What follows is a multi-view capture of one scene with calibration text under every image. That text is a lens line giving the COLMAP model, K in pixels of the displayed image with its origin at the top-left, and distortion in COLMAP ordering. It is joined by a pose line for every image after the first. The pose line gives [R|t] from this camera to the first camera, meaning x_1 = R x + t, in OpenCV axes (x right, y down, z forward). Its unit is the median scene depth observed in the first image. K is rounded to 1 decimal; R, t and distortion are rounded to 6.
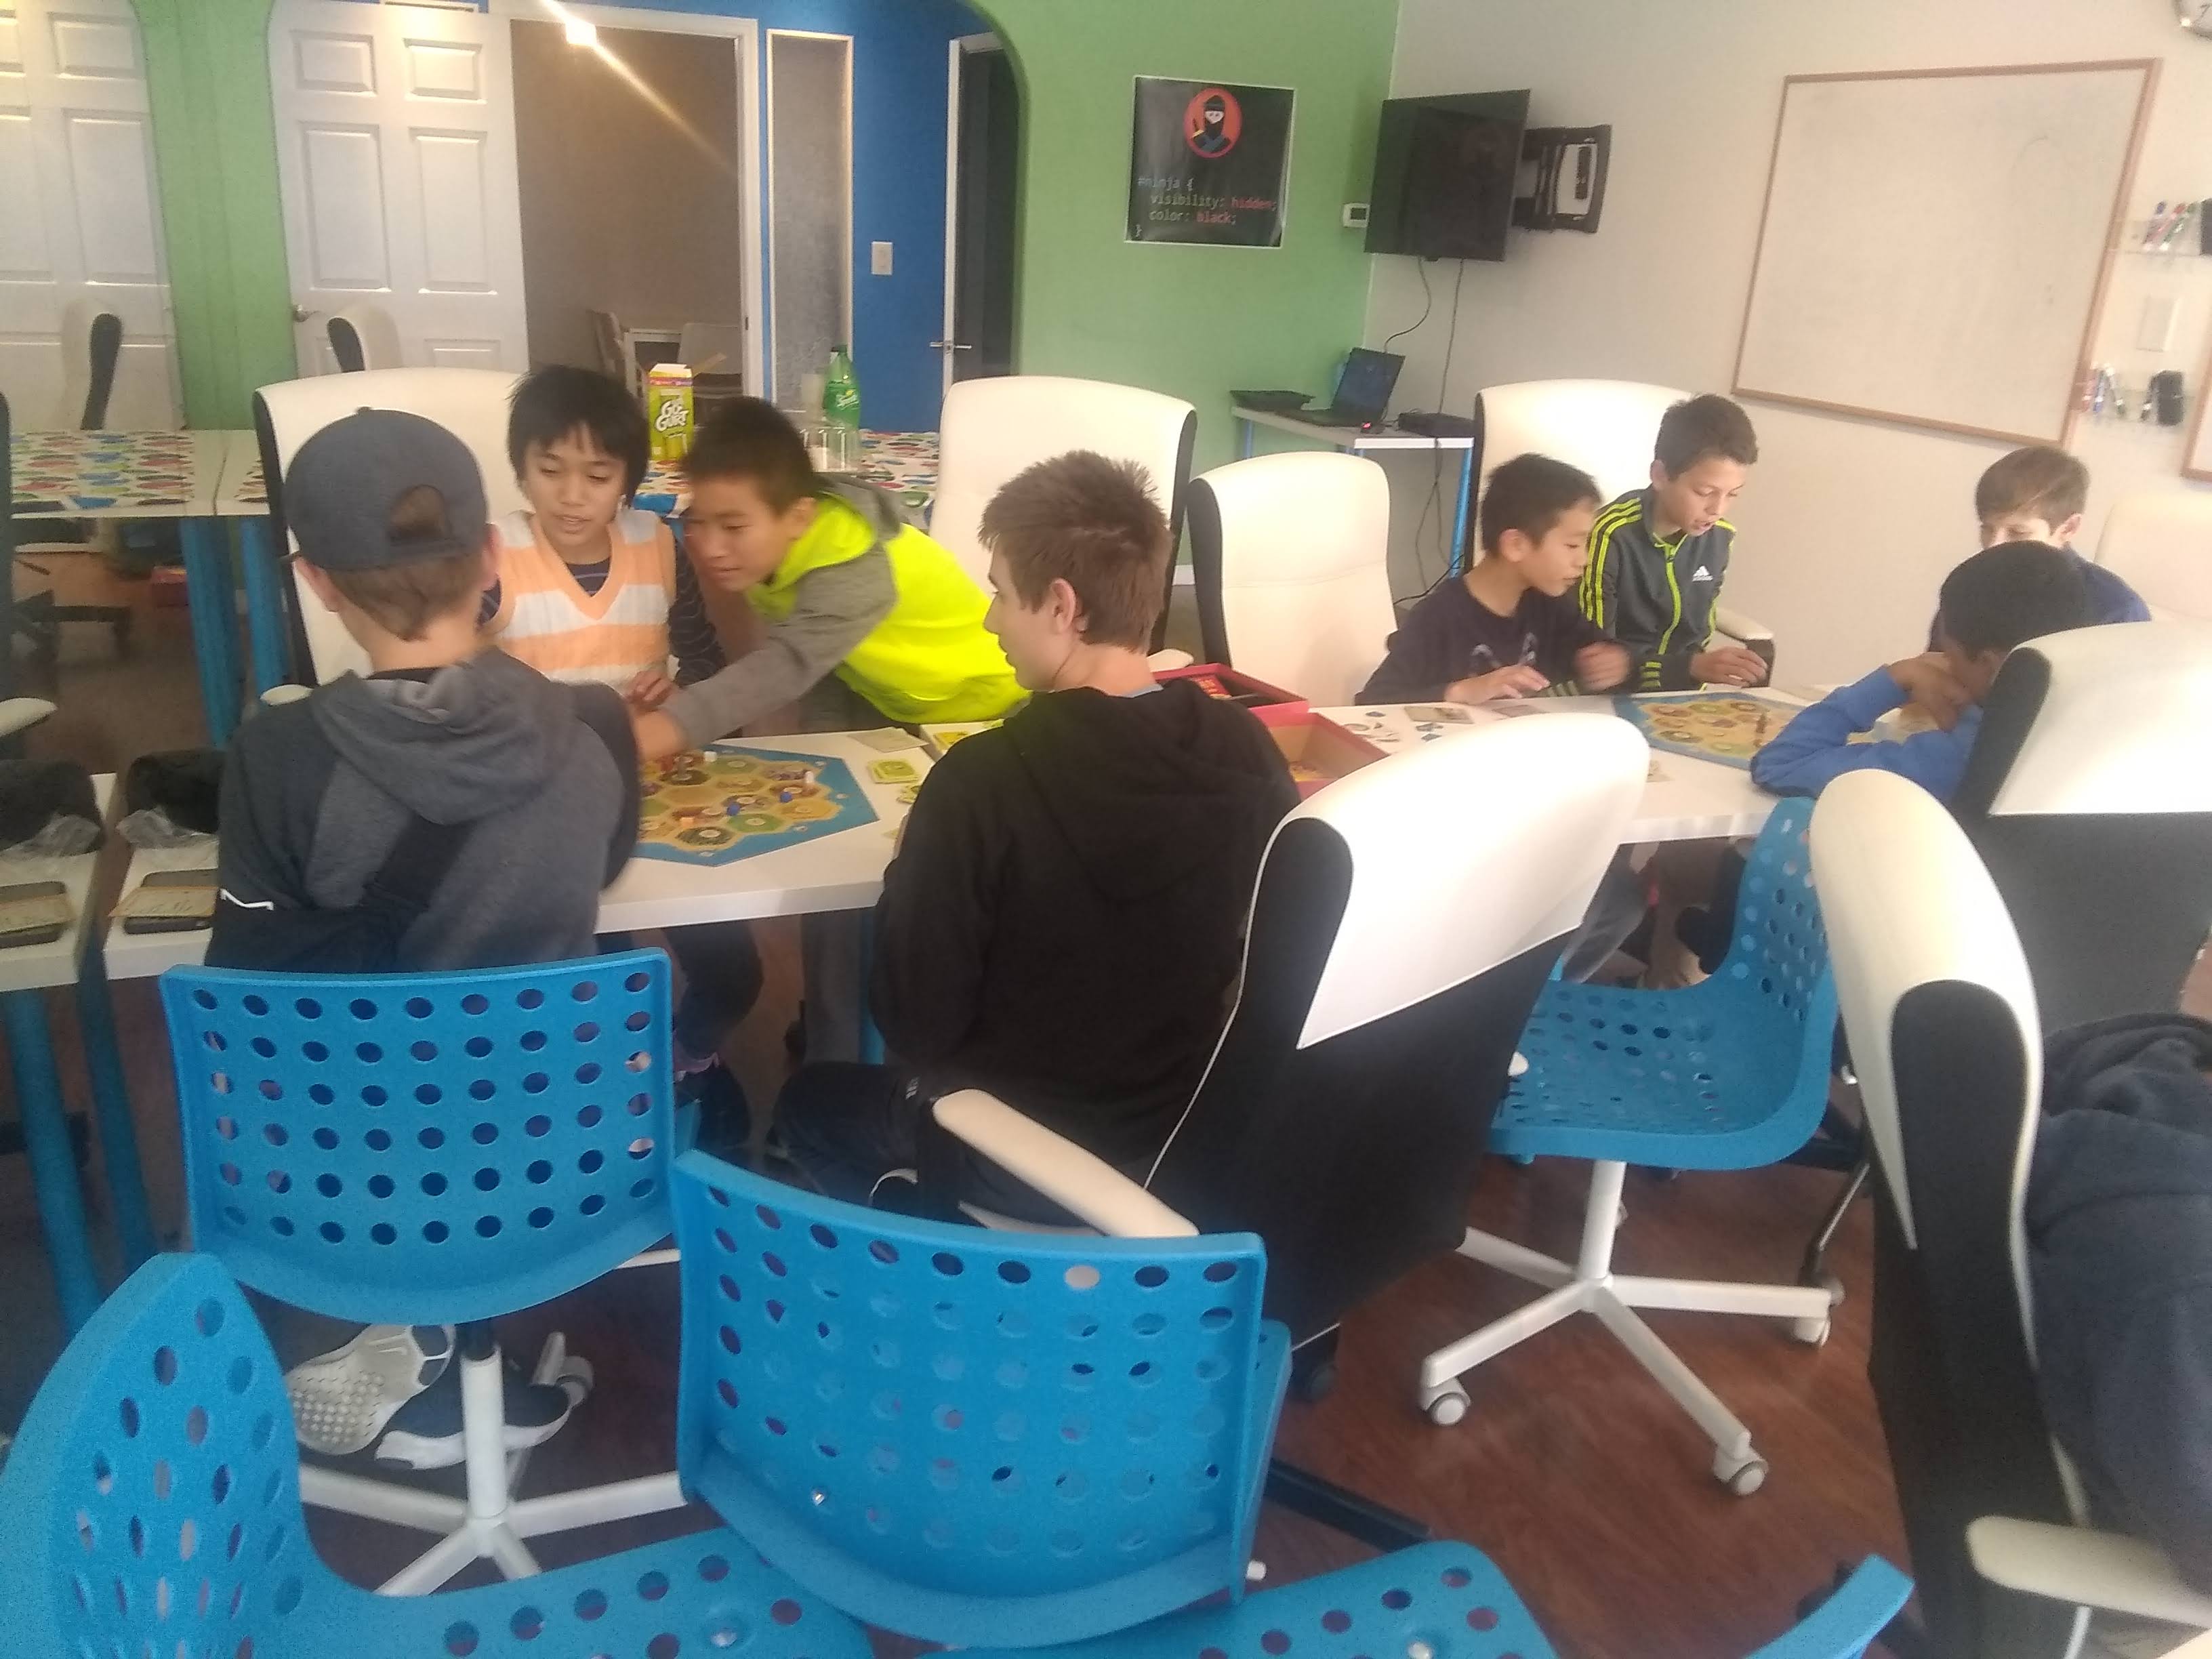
lens RADIAL K [[1818.8, 0, 1098.9], [0, 1818.8, 837.9], [0, 0, 1]] dist [0.053236, -0.054431]
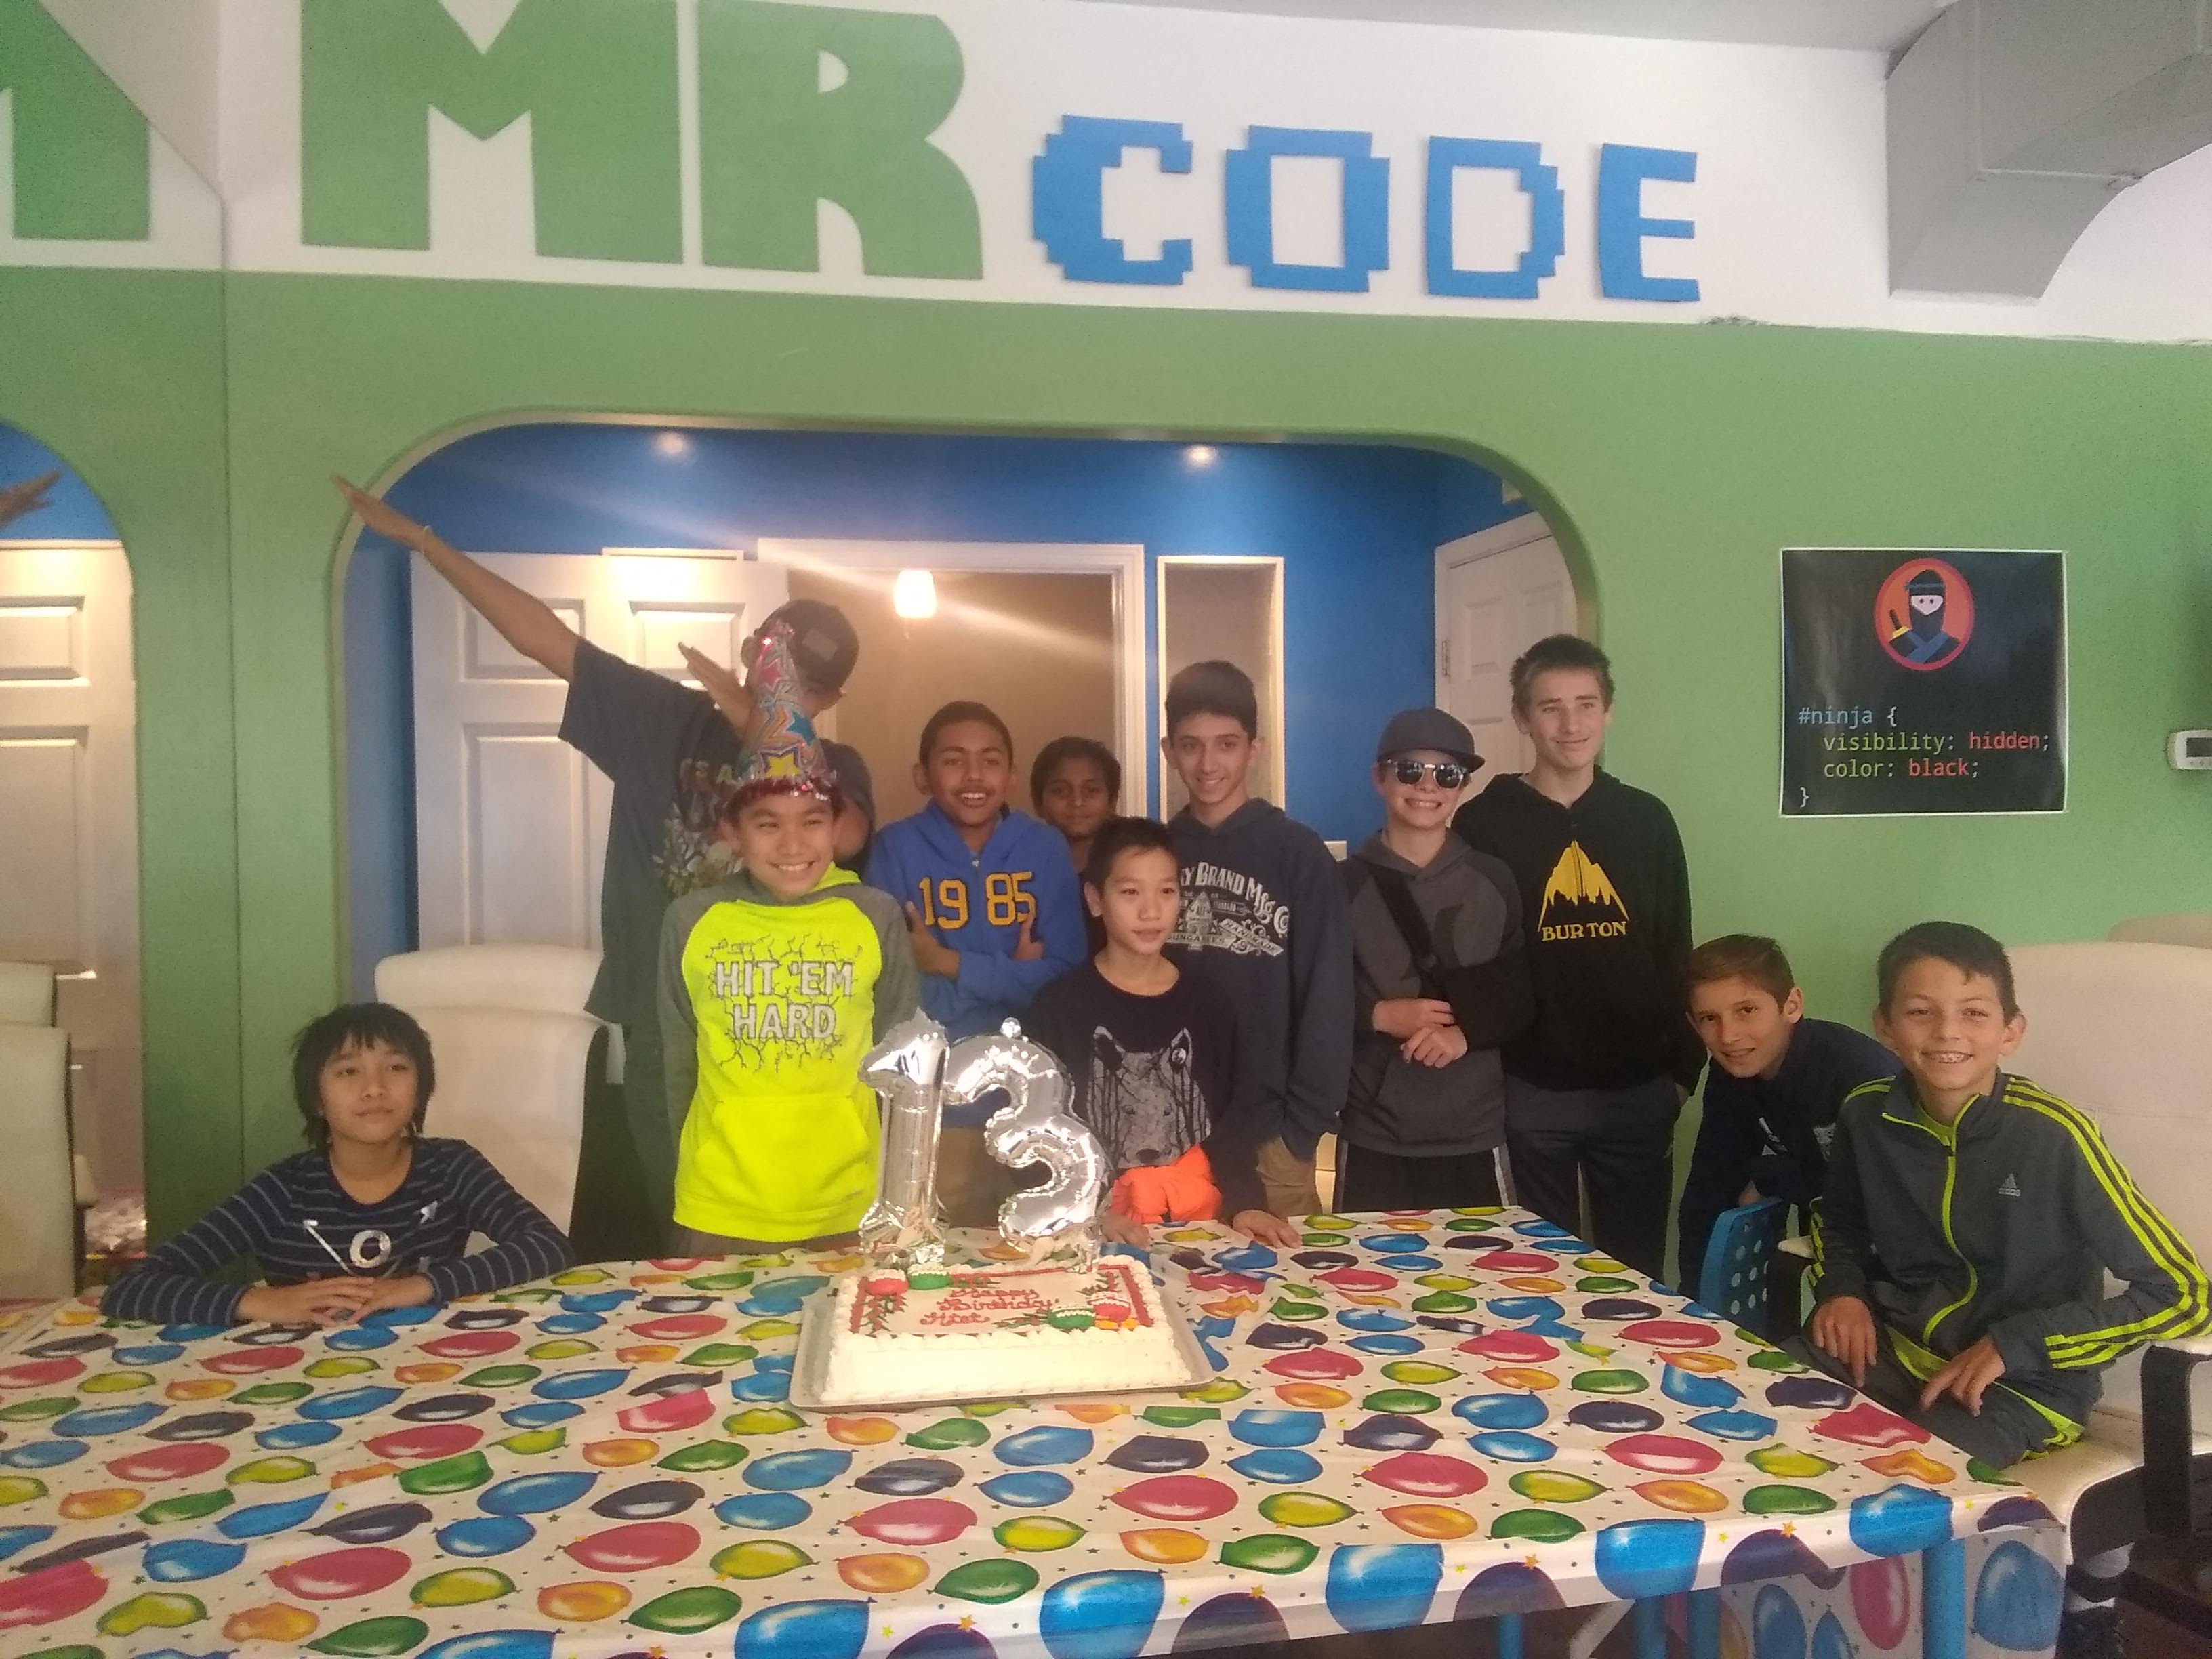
lens RADIAL K [[1818.8, 0, 1100.8], [0, 1818.8, 836.0], [0, 0, 1]] dist [0.053236, -0.054431]
pose [[0.980402, -0.057421, -0.188454, -0.086237], [-0.005452, 0.948307, -0.317308, -0.139033], [0.196933, 0.312116, 0.929409, 0.431923]]
